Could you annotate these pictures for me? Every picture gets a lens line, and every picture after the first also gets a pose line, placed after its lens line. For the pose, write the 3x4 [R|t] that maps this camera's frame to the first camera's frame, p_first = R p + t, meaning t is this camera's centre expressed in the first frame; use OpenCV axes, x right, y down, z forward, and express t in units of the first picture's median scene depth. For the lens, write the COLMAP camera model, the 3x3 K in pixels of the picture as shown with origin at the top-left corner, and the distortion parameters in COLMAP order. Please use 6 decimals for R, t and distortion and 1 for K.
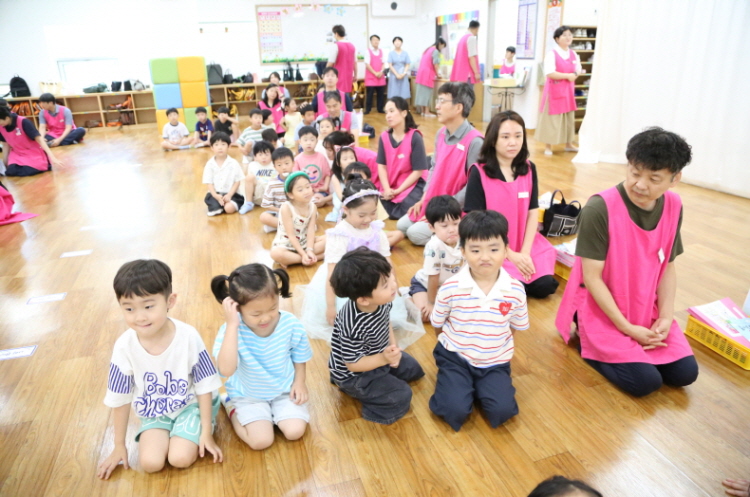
lens RADIAL K [[522.4, 0, 378.4], [0, 522.4, 245.6], [0, 0, 1]] dist [-0.070045, 0.017407]
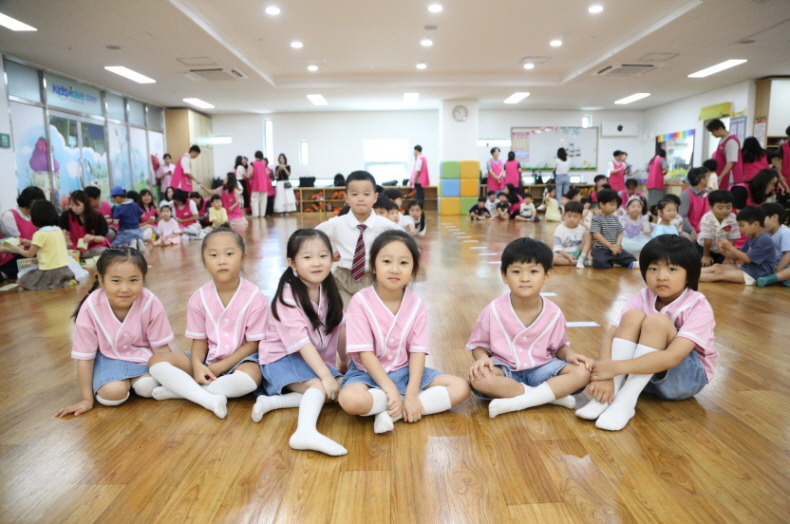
lens RADIAL K [[550.3, 0, 396.8], [0, 550.3, 262.9], [0, 0, 1]] dist [-0.070045, 0.017407]
pose [[0.953876, 0.052884, -0.295507, -0.114195], [-0.114730, 0.973857, -0.196058, 0.242776], [0.277414, 0.220919, 0.935006, -0.431352]]
